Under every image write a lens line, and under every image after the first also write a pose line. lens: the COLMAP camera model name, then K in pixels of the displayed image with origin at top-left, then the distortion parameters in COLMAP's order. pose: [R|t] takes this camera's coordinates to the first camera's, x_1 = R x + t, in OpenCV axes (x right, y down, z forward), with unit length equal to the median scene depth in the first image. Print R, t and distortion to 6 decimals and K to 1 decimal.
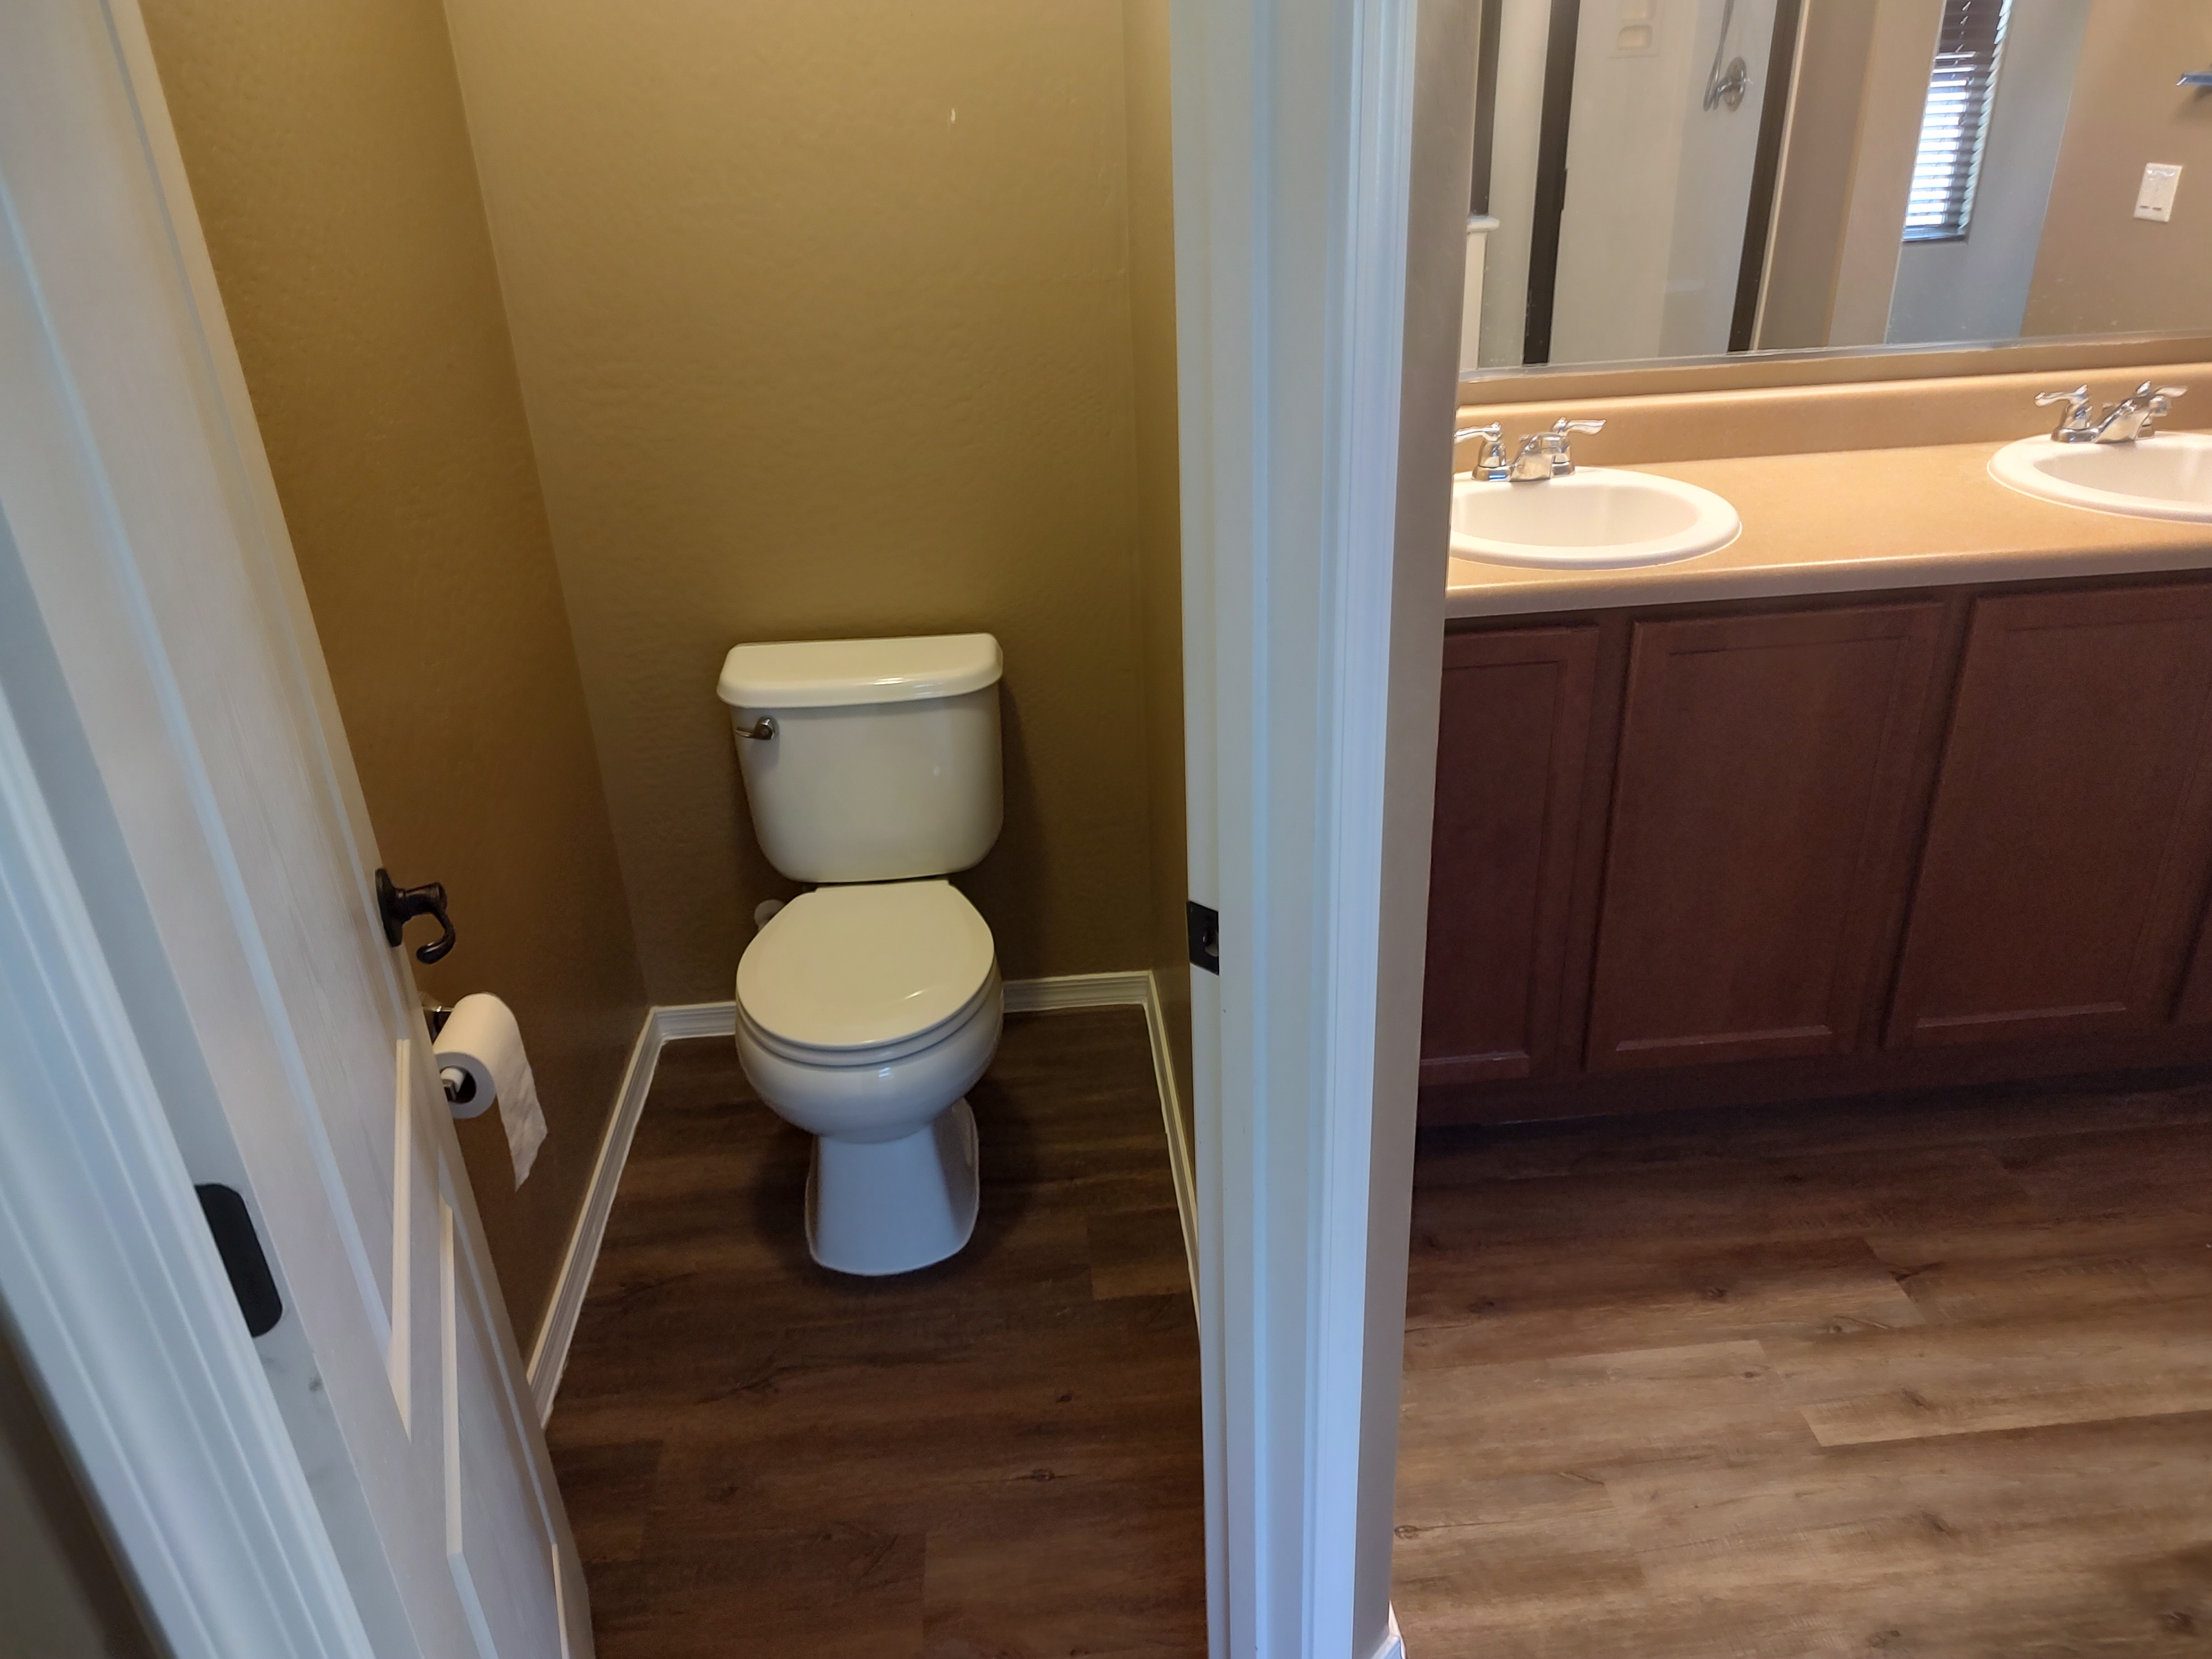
lens RADIAL K [[1575.7, 0, 1107.7], [0, 1575.7, 840.3], [0, 0, 1]] dist [-0.002256, -0.004107]
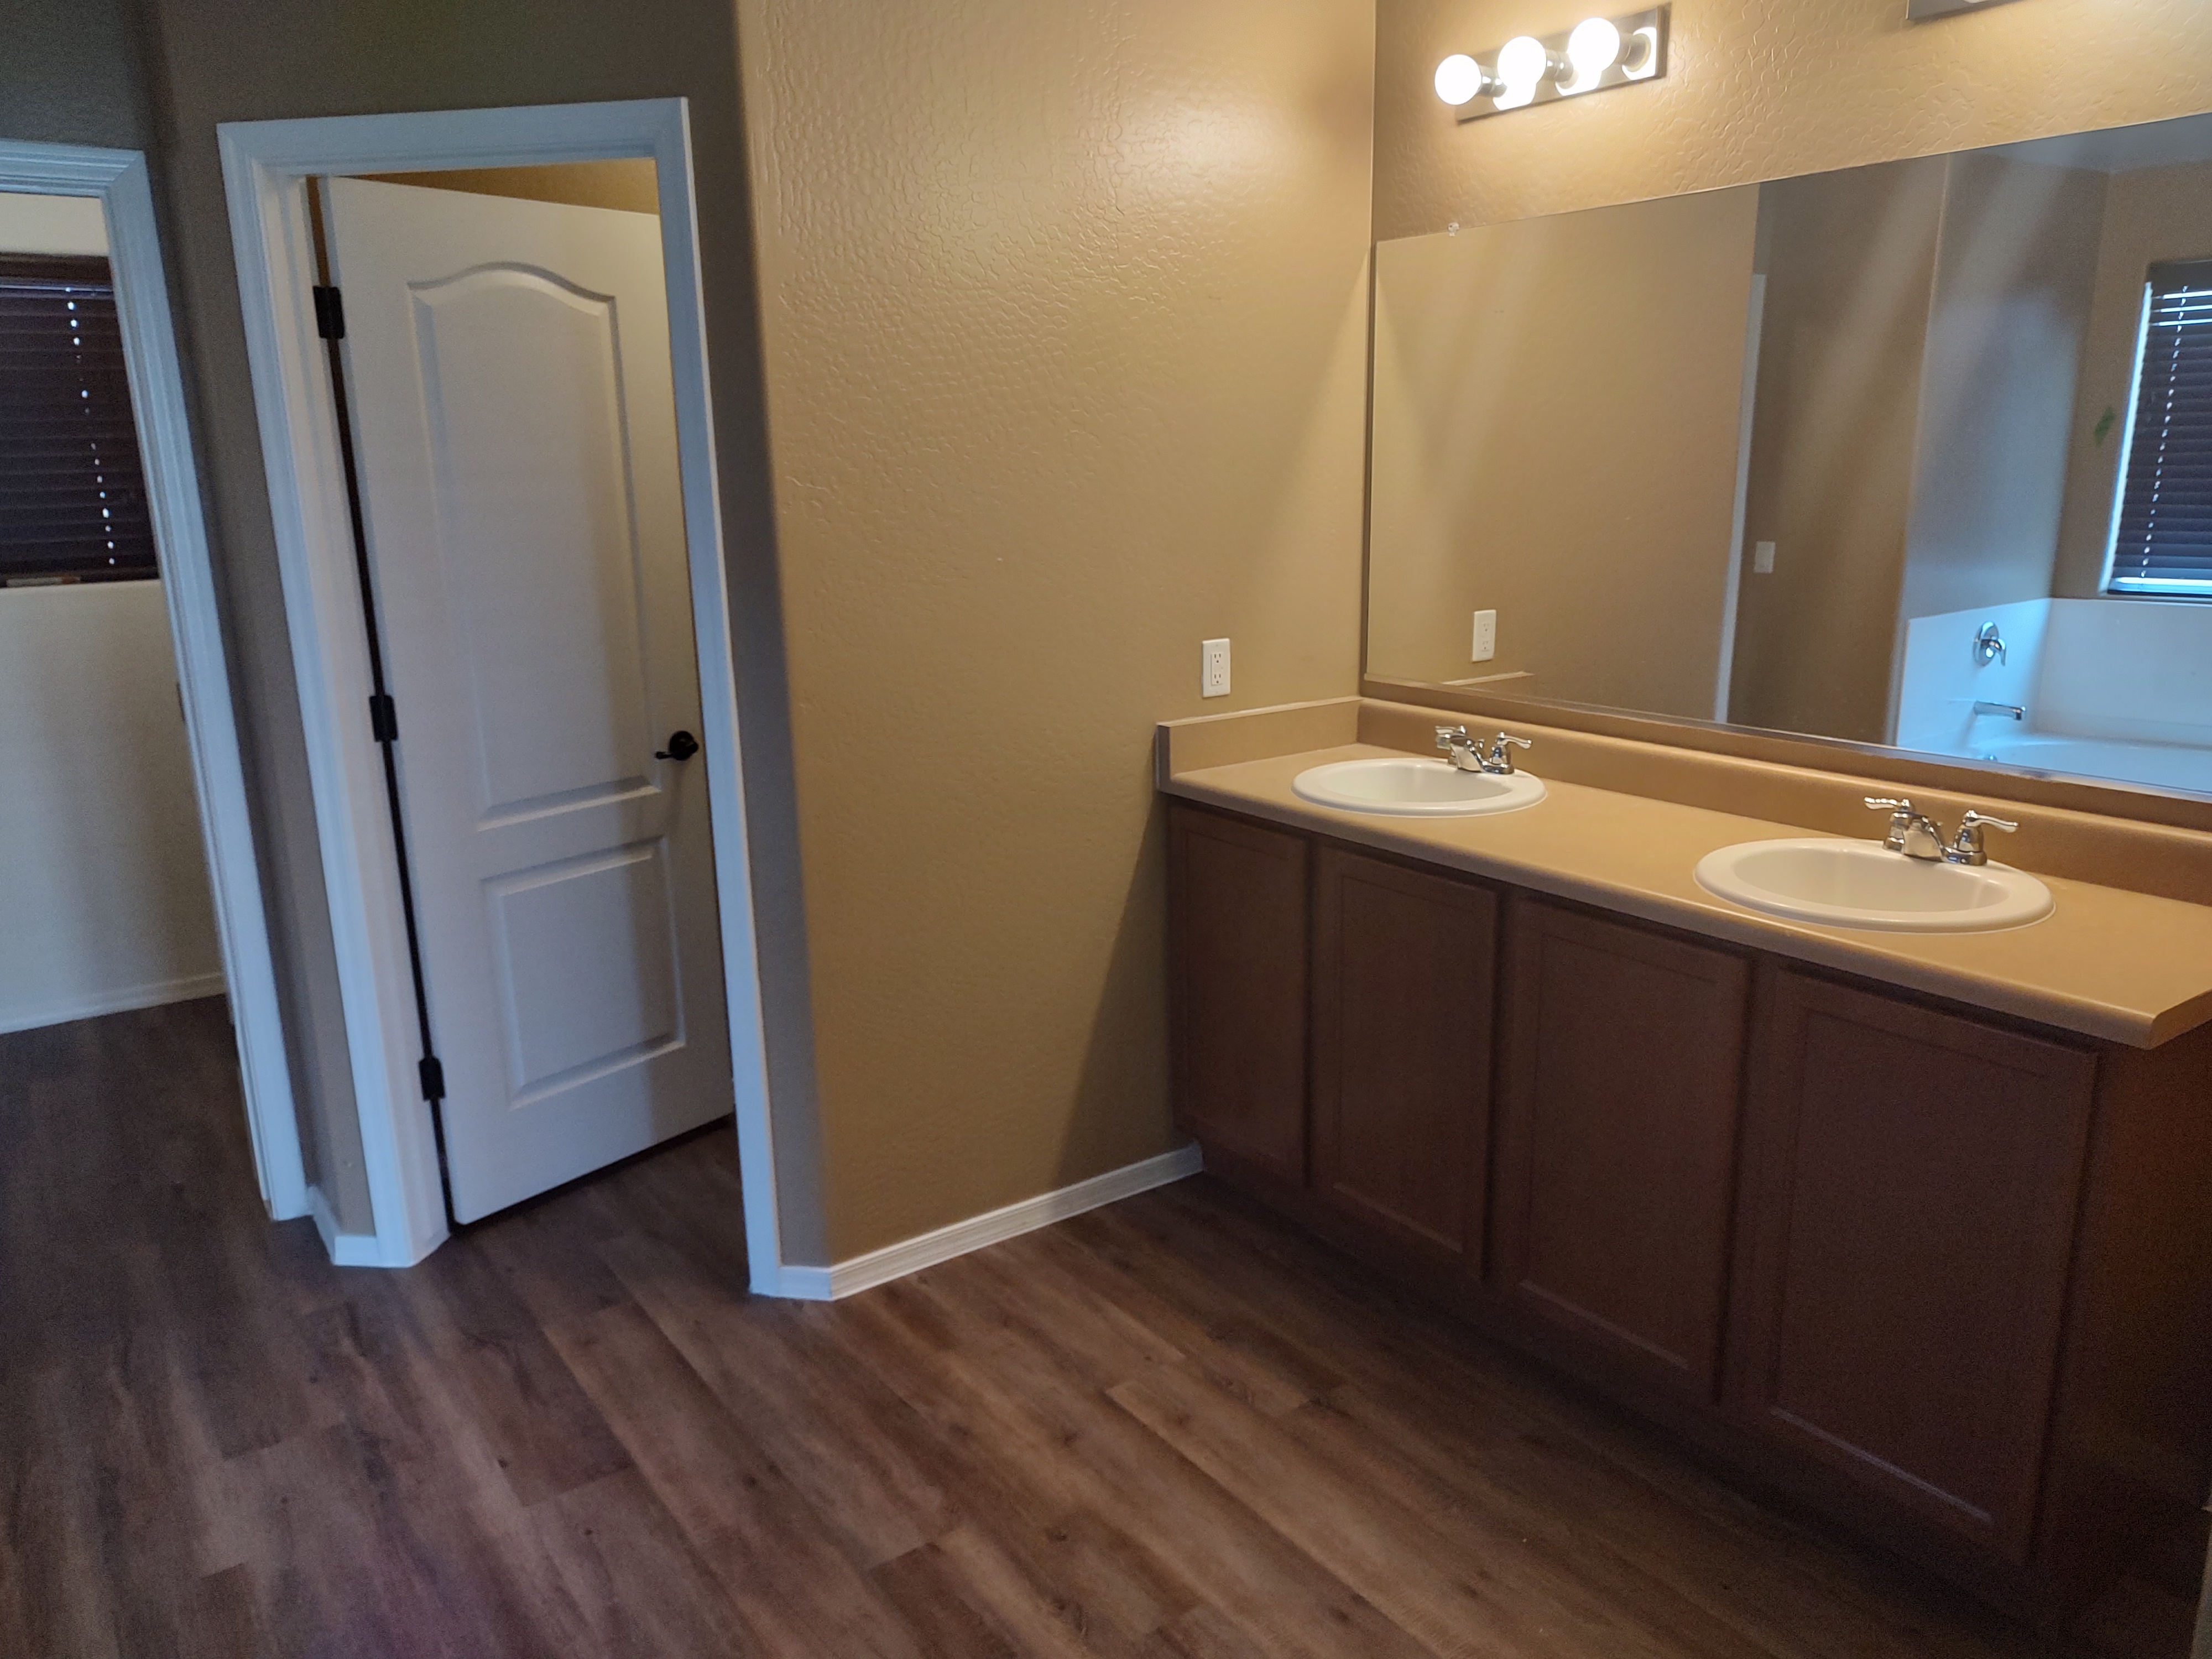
lens RADIAL K [[1575.7, 0, 1125.7], [0, 1575.7, 840.6], [0, 0, 1]] dist [-0.002256, -0.004107]
pose [[0.527768, 0.237169, -0.815605, 1.350327], [-0.388815, 0.921172, 0.016270, -0.092672], [0.755172, 0.308533, 0.578380, 0.035064]]
